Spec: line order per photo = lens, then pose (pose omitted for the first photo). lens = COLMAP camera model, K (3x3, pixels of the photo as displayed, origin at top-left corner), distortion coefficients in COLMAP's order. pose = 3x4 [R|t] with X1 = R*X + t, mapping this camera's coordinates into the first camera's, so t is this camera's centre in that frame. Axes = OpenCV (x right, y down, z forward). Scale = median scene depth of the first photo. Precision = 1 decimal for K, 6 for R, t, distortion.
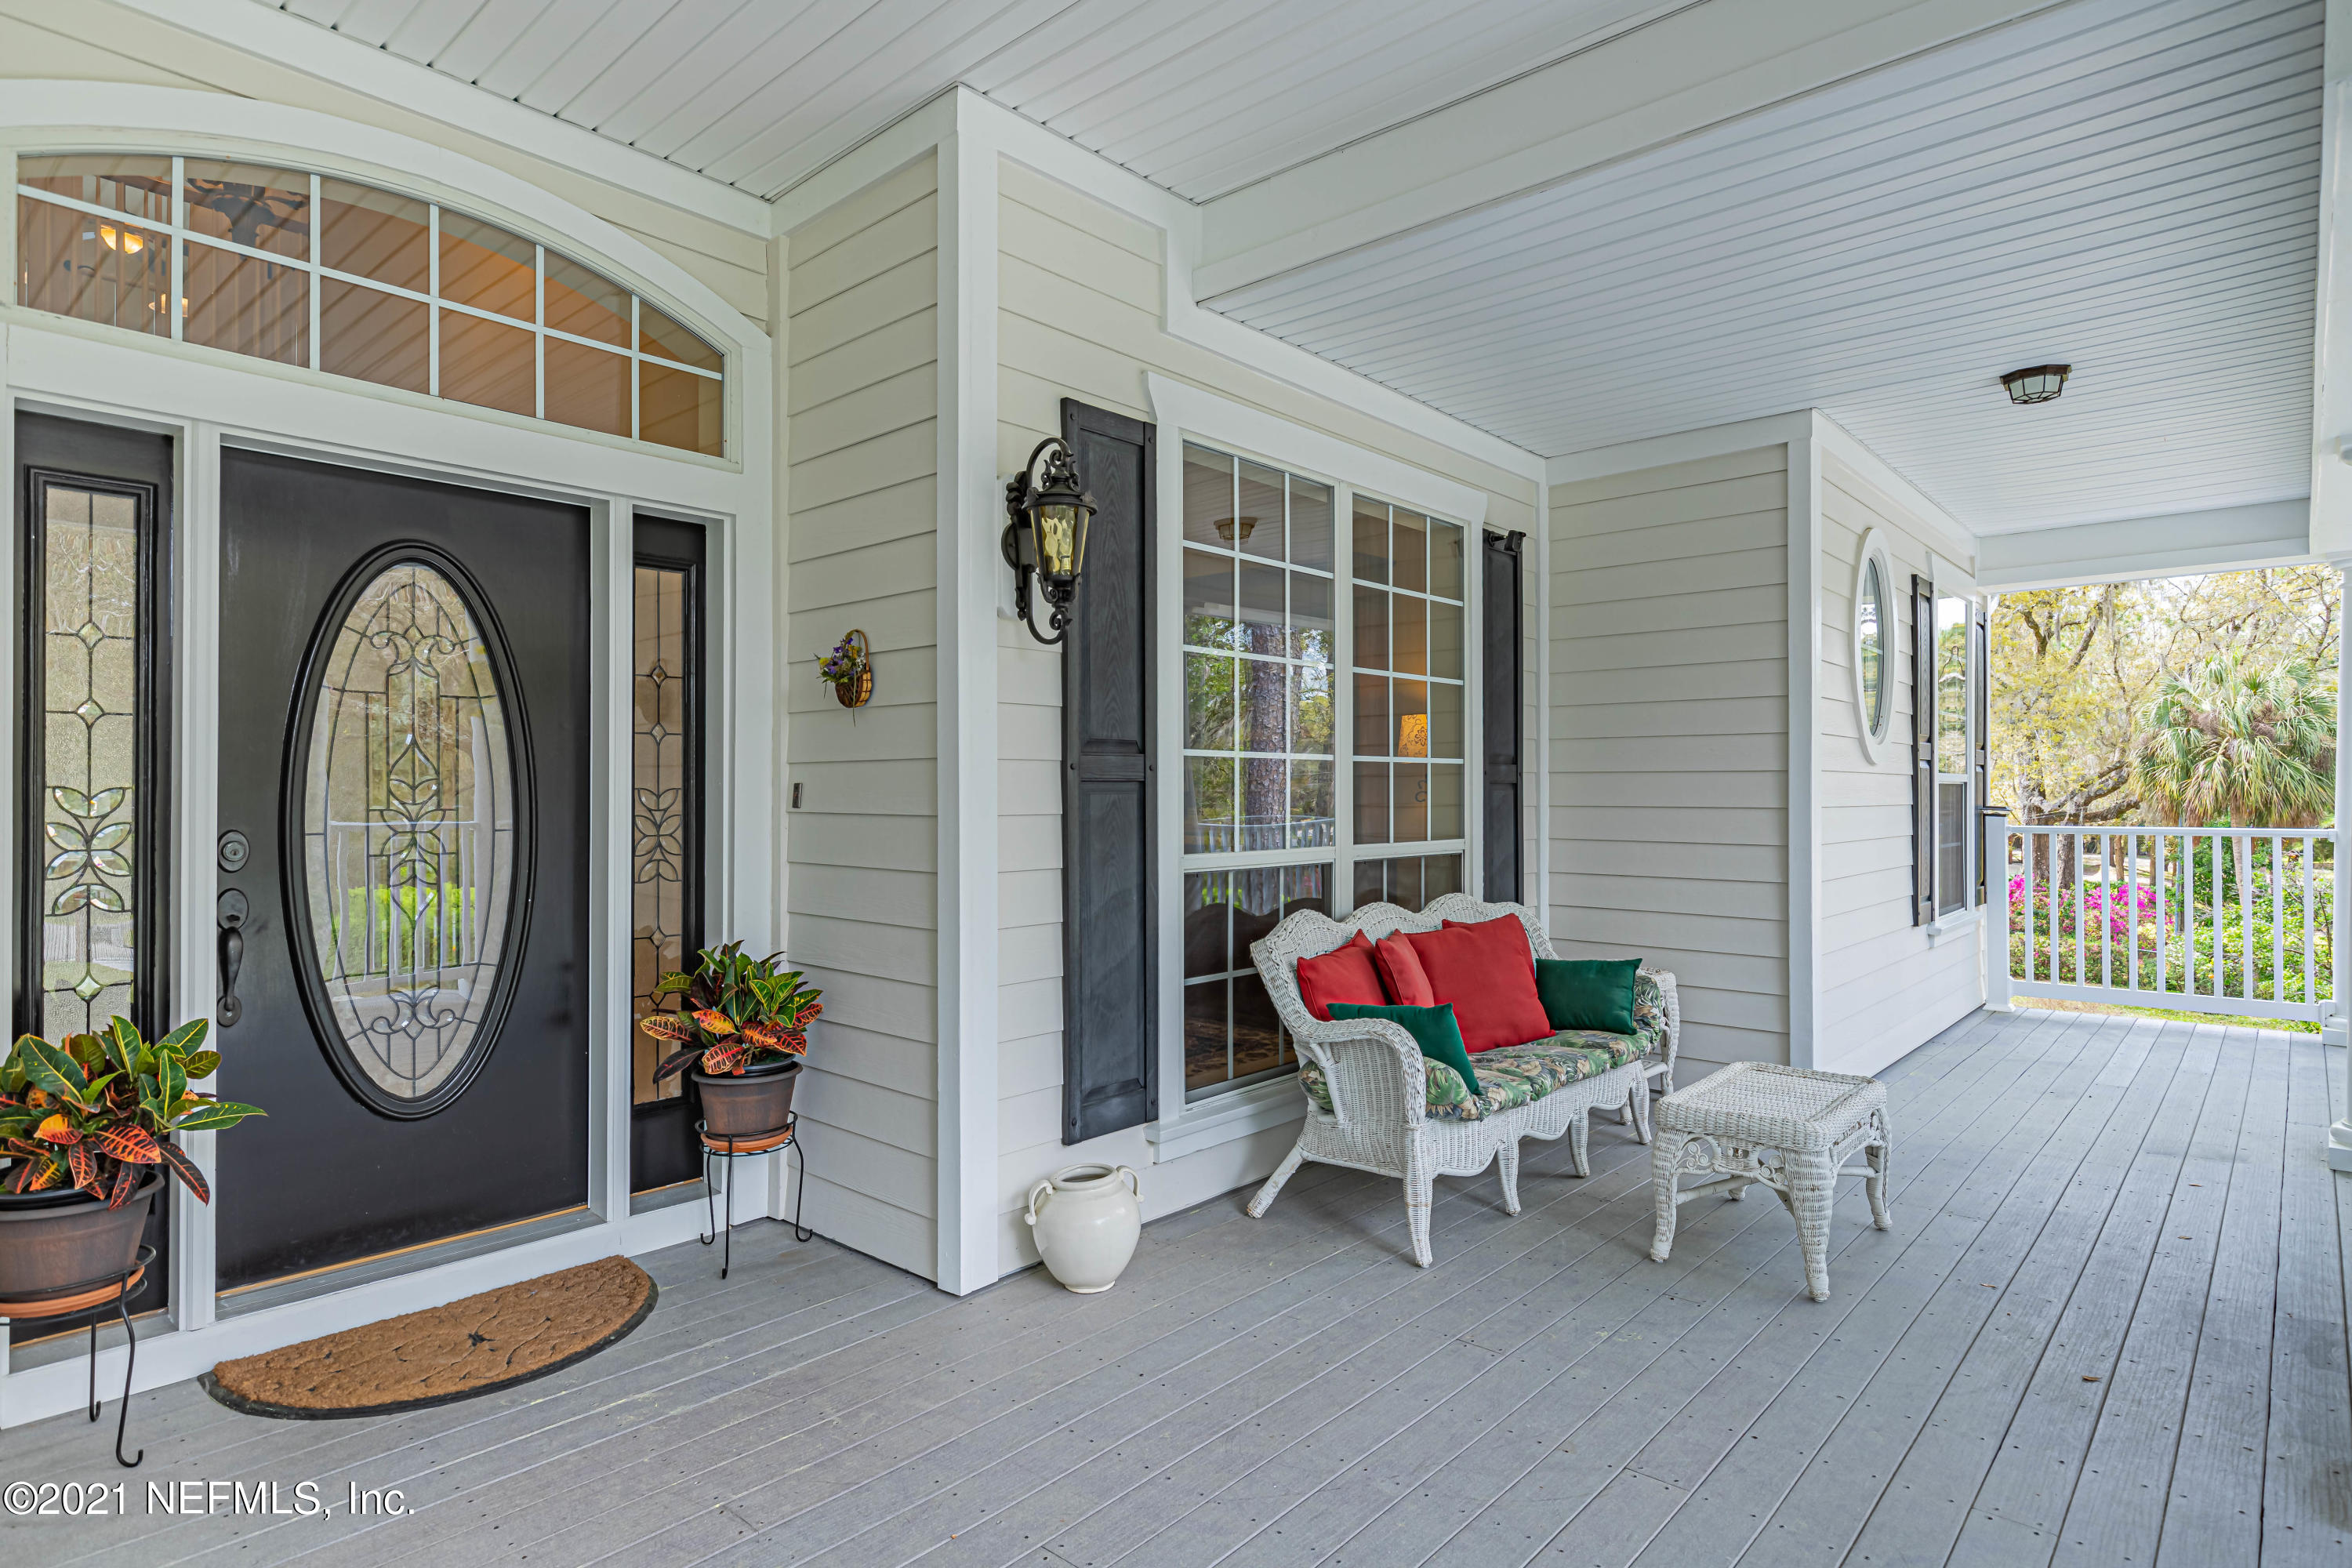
lens RADIAL K [[1271.1, 0, 1171.9], [0, 1271.1, 793.7], [0, 0, 1]] dist [0.009873, 0.000057]
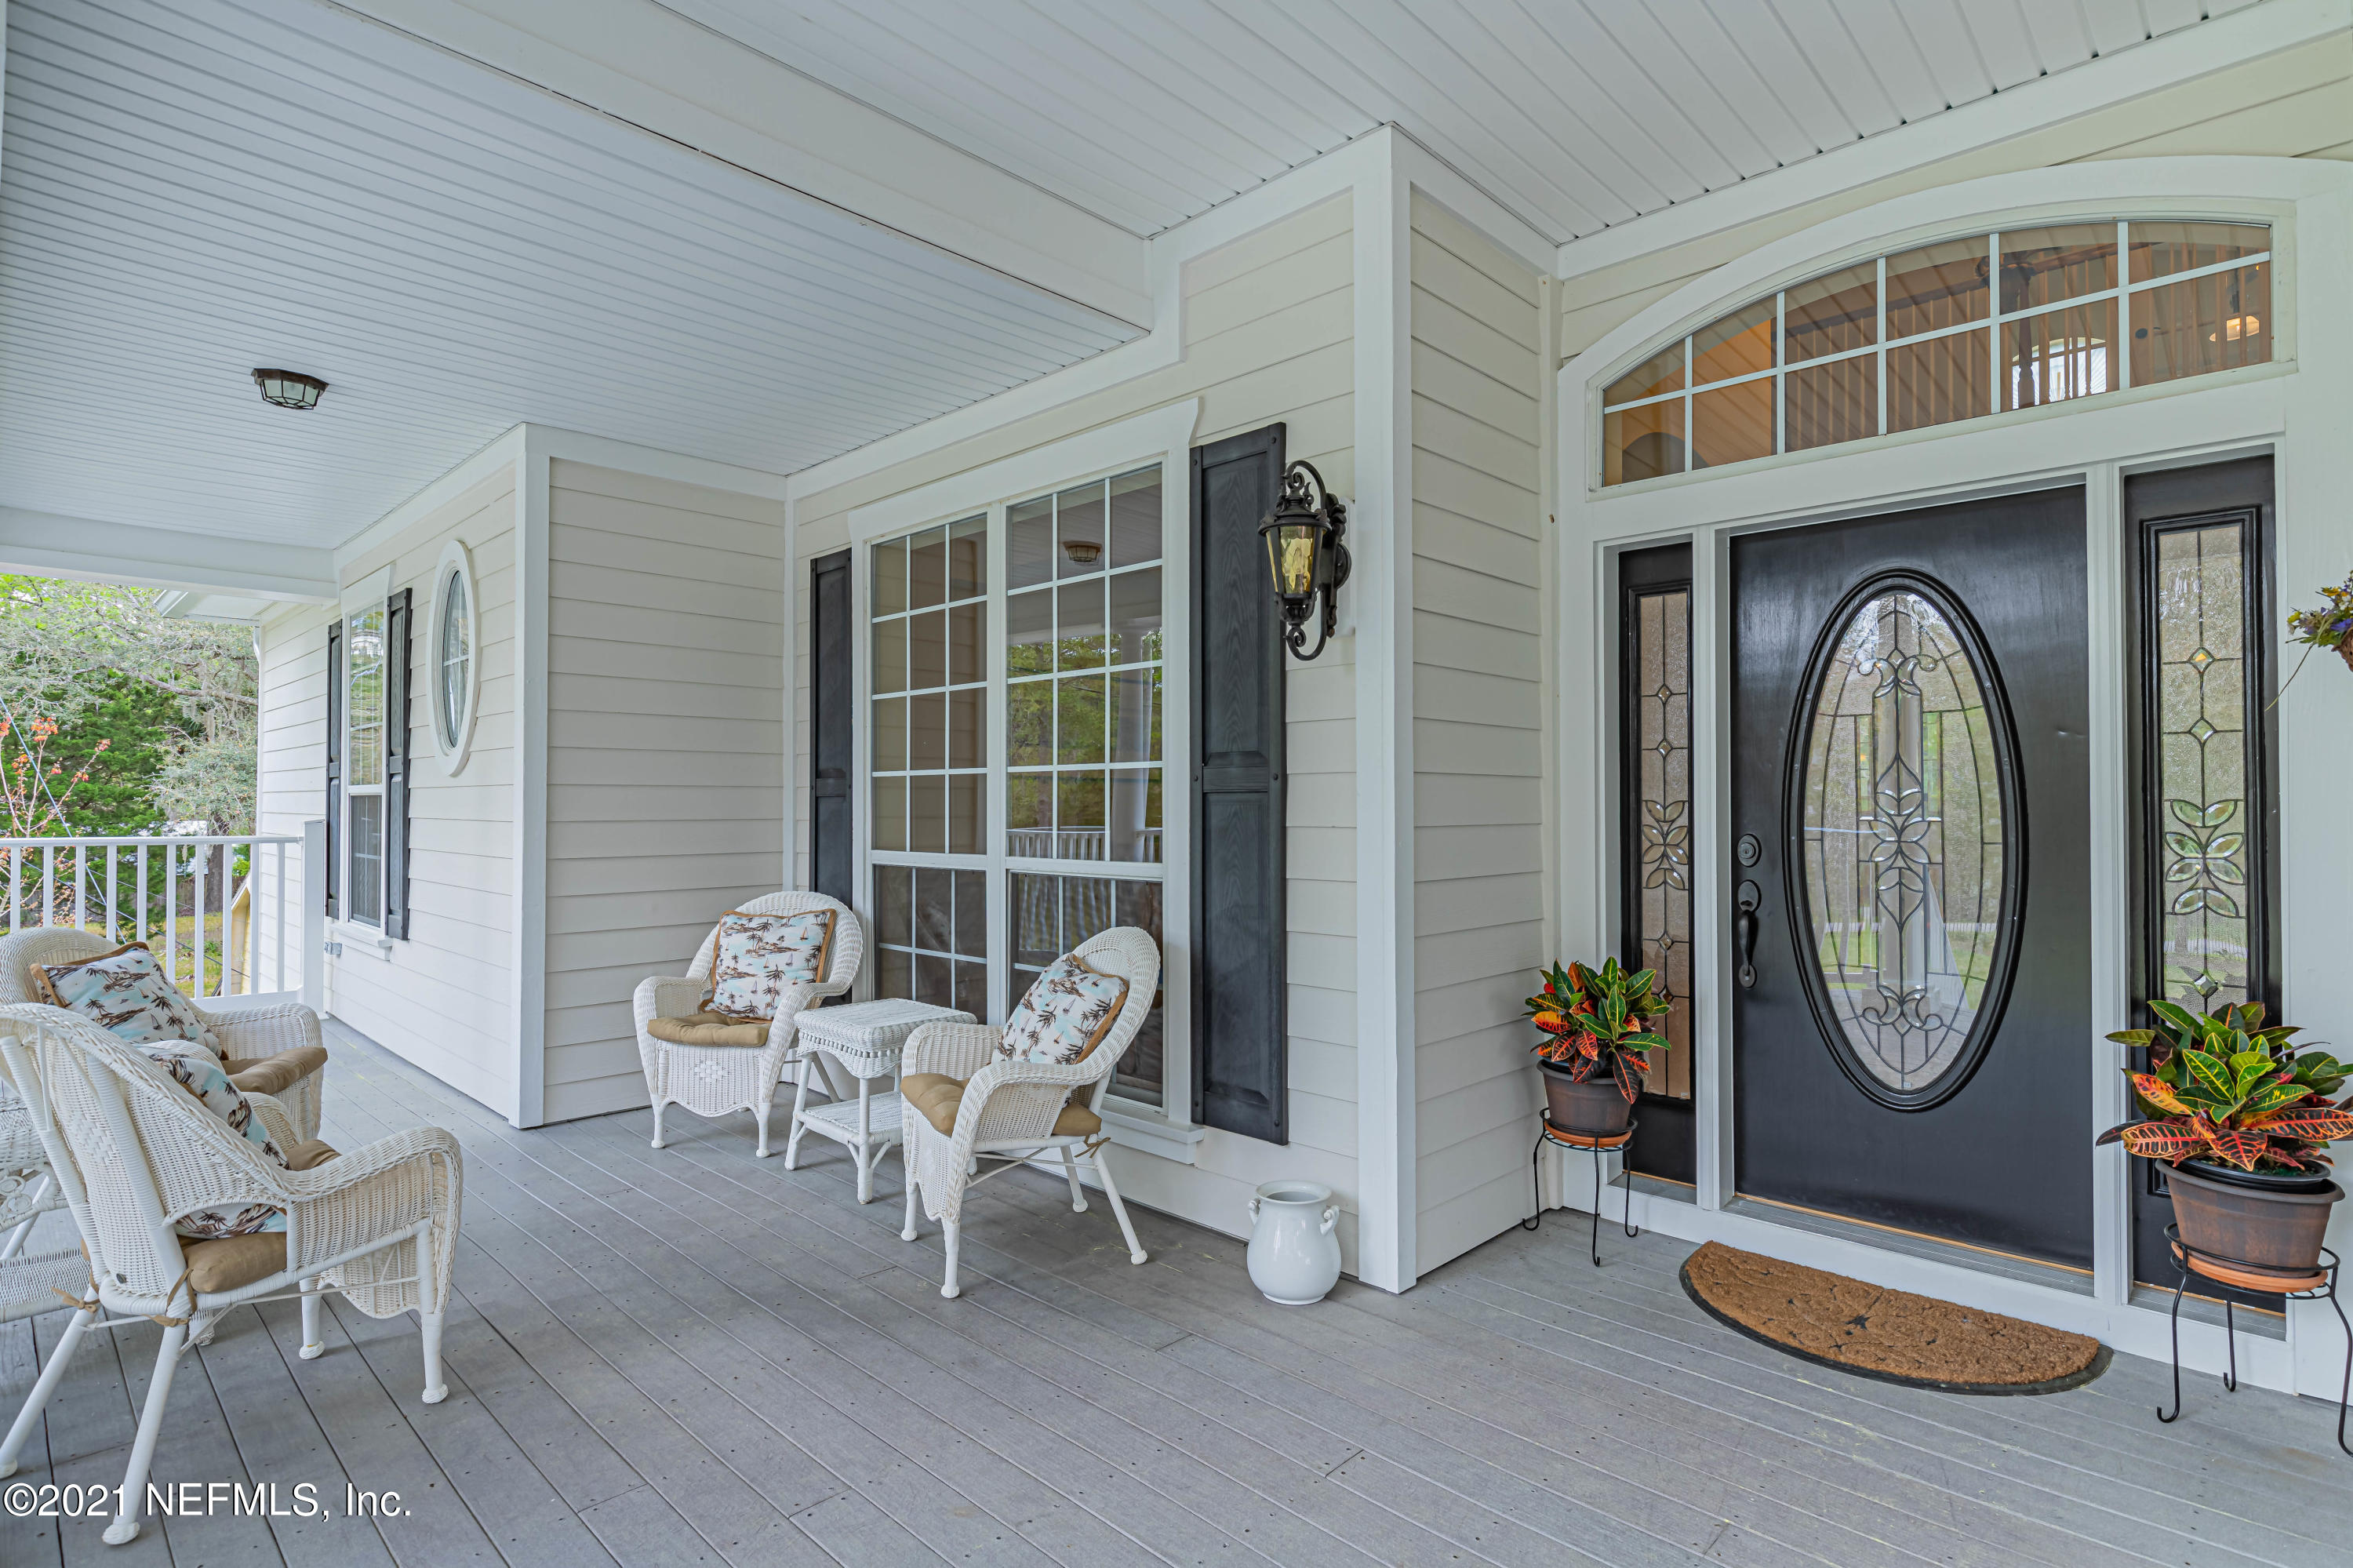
lens RADIAL K [[1146.5, 0, 1183.2], [0, 1146.5, 799.7], [0, 0, 1]] dist [-0.009893, 0.000505]
pose [[-0.027616, -0.005616, -0.999603, 0.384731], [-0.000380, 0.999984, -0.005608, 0.000372], [0.999619, 0.000225, -0.027618, 0.429446]]
